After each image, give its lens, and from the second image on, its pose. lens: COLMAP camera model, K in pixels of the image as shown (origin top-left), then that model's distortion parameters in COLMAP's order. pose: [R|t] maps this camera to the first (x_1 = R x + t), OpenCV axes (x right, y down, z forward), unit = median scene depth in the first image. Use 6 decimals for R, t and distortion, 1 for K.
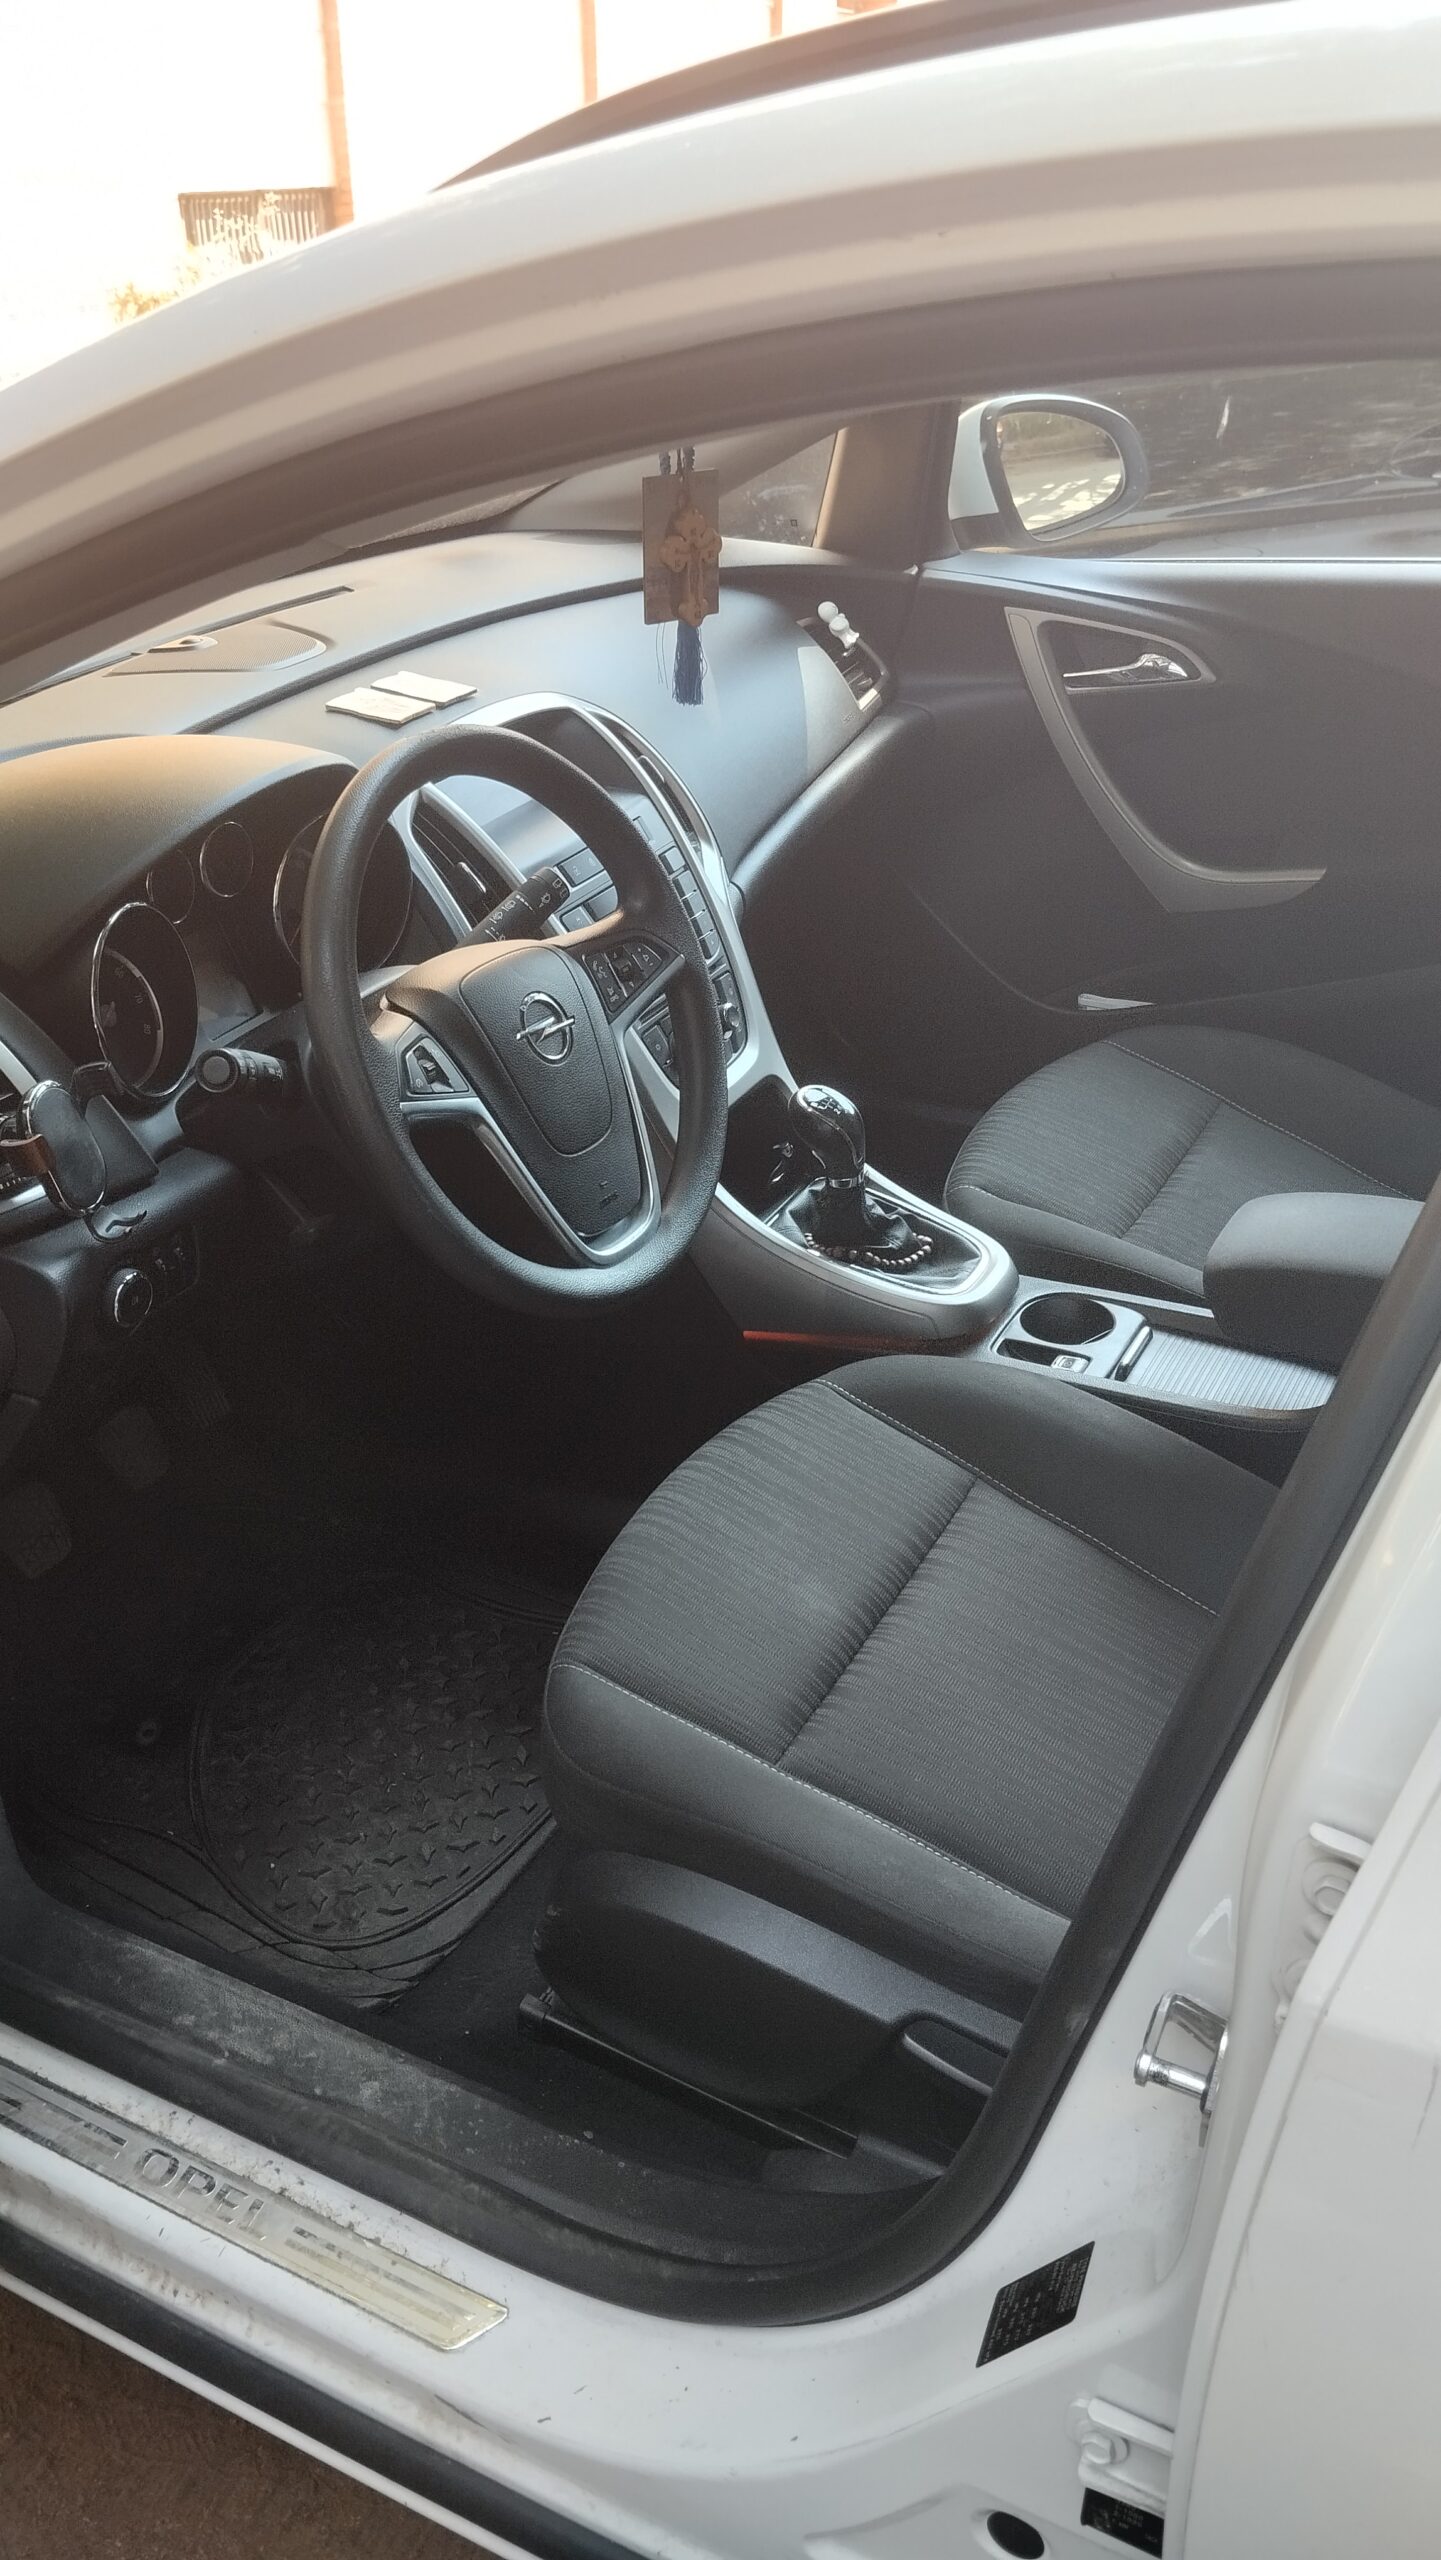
lens RADIAL K [[2287.7, 0, 730.2], [0, 2287.7, 1283.2], [0, 0, 1]] dist [0.053635, -0.115697]
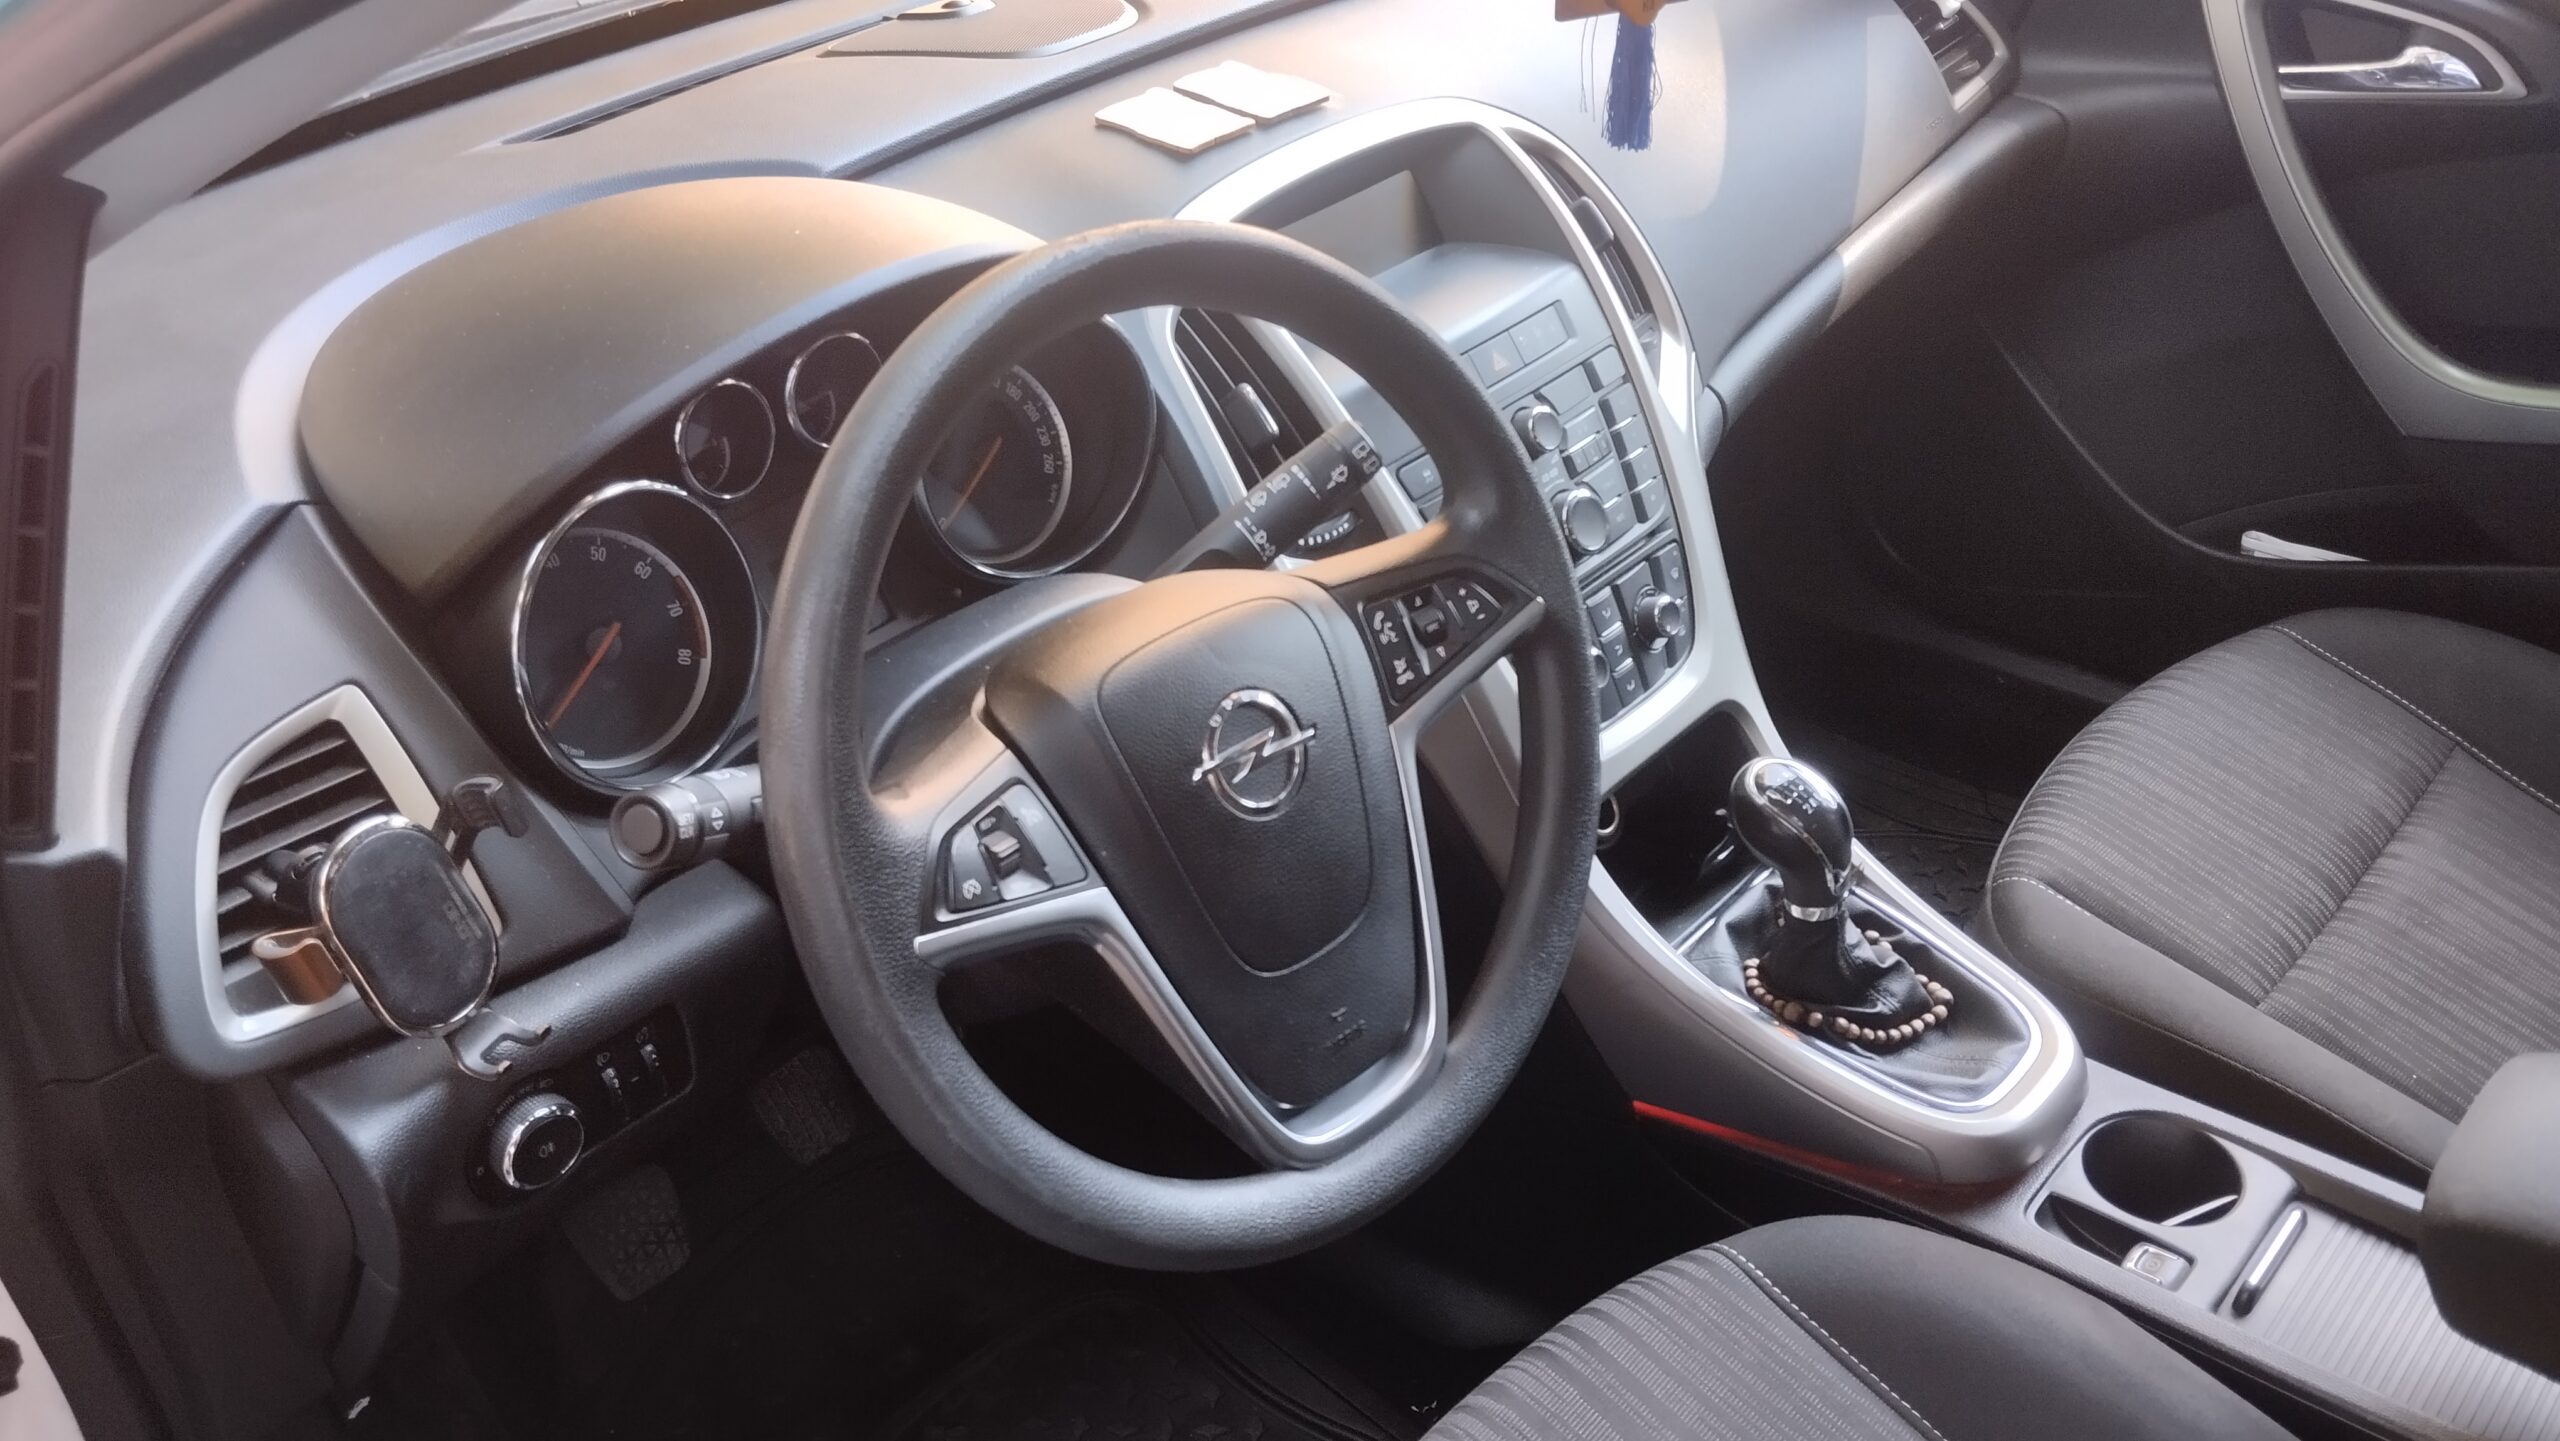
lens RADIAL K [[2287.7, 0, 1253.6], [0, 2287.7, 727.4], [0, 0, 1]] dist [0.053635, -0.115697]
pose [[0.967020, 0.104195, -0.232411, 0.042675], [-0.088211, 0.993030, 0.078164, -0.129913], [0.238936, -0.055085, 0.969472, 0.347567]]
